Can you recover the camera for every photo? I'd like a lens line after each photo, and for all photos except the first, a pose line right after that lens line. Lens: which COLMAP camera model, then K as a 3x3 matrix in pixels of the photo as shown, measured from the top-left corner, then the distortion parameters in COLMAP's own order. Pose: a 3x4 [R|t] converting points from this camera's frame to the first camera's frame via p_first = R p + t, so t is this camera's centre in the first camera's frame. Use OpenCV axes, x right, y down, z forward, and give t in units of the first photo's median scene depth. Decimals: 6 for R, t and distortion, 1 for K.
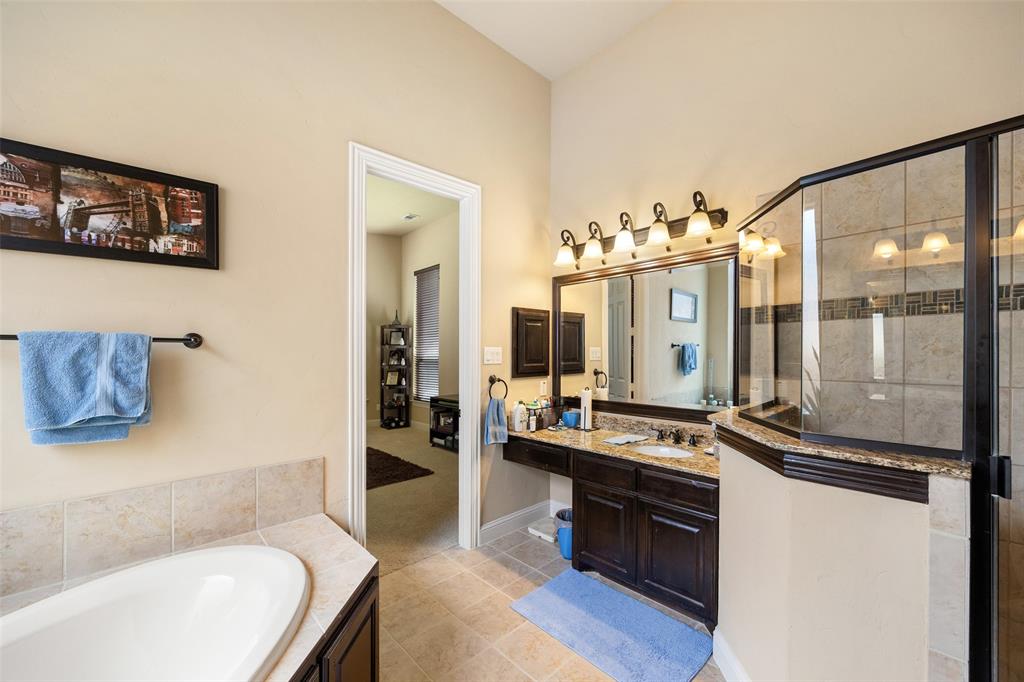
lens RADIAL K [[405.3, 0, 515.0], [0, 405.3, 351.7], [0, 0, 1]] dist [-0.001378, -0.000072]
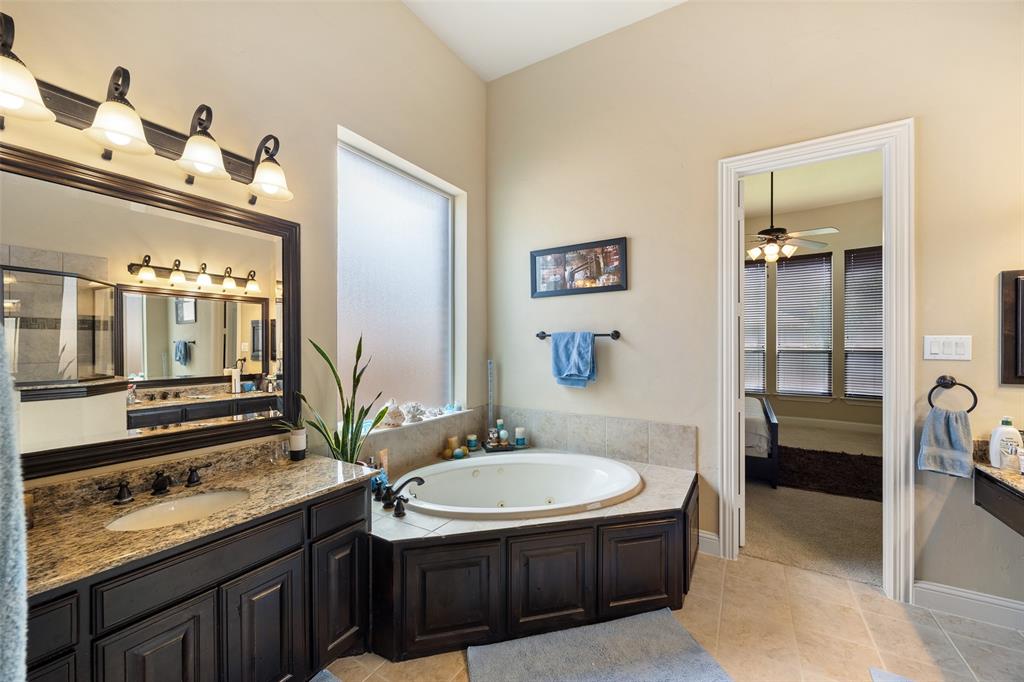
lens RADIAL K [[391.6, 0, 511.3], [0, 391.6, 345.1], [0, 0, 1]] dist [-0.000474, -0.000037]
pose [[0.260800, 0.006813, -0.965369, 0.642824], [-0.002234, 0.999977, 0.006453, 0.004139], [0.965390, 0.000473, 0.260809, 0.166360]]
